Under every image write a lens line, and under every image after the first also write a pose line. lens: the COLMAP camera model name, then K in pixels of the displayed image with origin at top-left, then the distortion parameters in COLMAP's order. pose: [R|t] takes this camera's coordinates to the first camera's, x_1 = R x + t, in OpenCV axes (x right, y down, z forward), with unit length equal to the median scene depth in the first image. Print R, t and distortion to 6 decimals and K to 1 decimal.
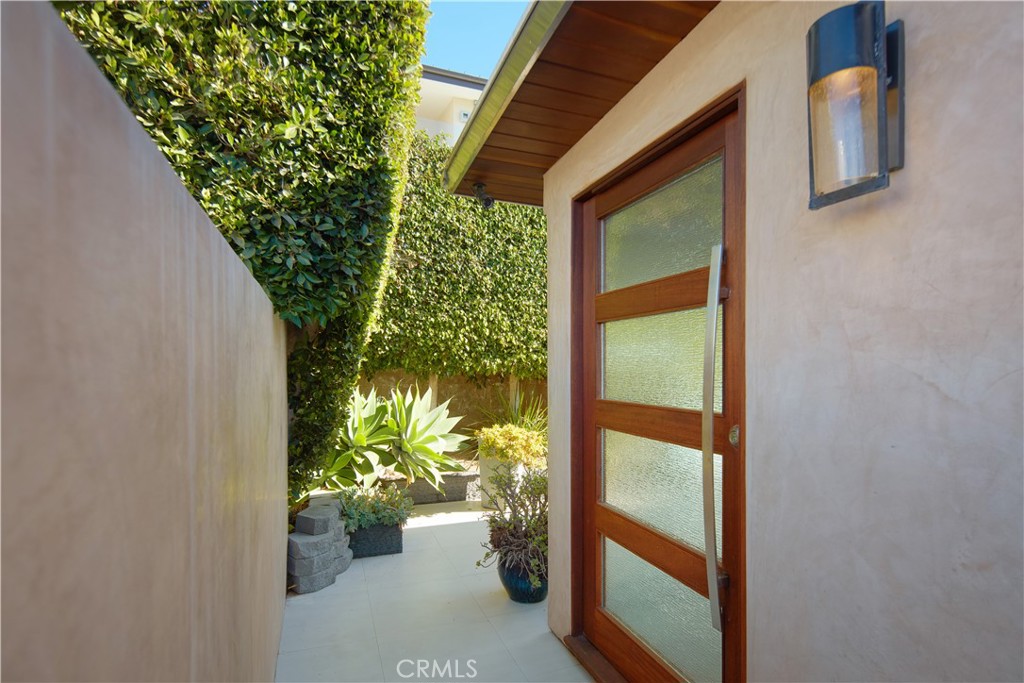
lens RADIAL K [[491.7, 0, 512.0], [0, 491.7, 341.5], [0, 0, 1]] dist [-0.001357, -0.000022]
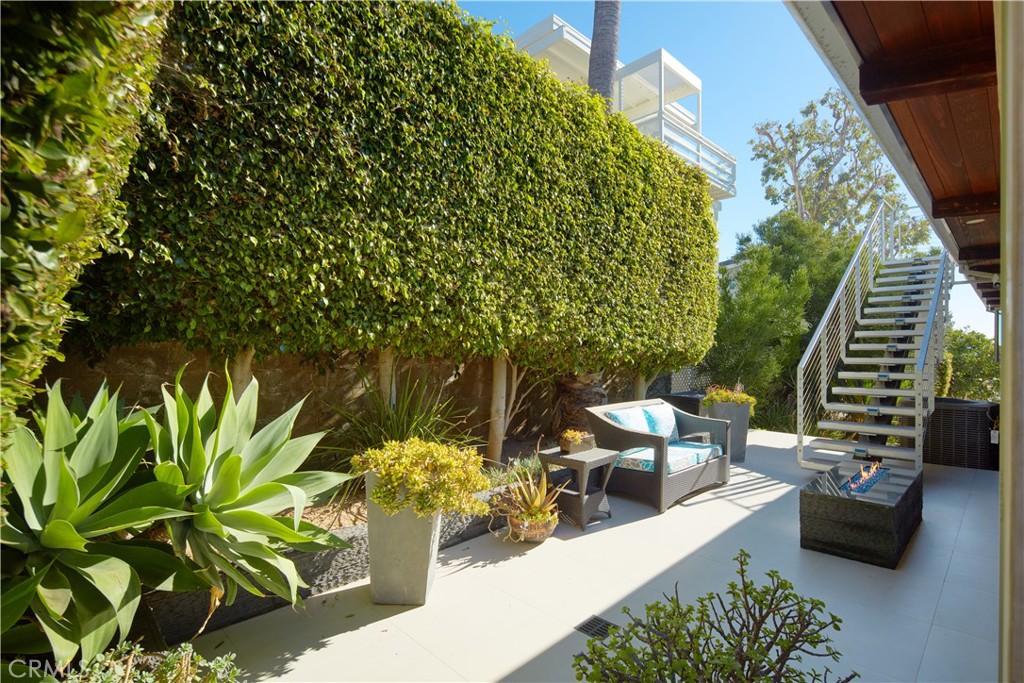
lens RADIAL K [[491.7, 0, 512.0], [0, 491.7, 341.5], [0, 0, 1]] dist [-0.001357, -0.000022]
pose [[0.910764, -0.004226, 0.412905, -0.126115], [-0.013883, 0.999069, 0.040849, 0.032793], [-0.412693, -0.042936, 0.909858, 0.428280]]
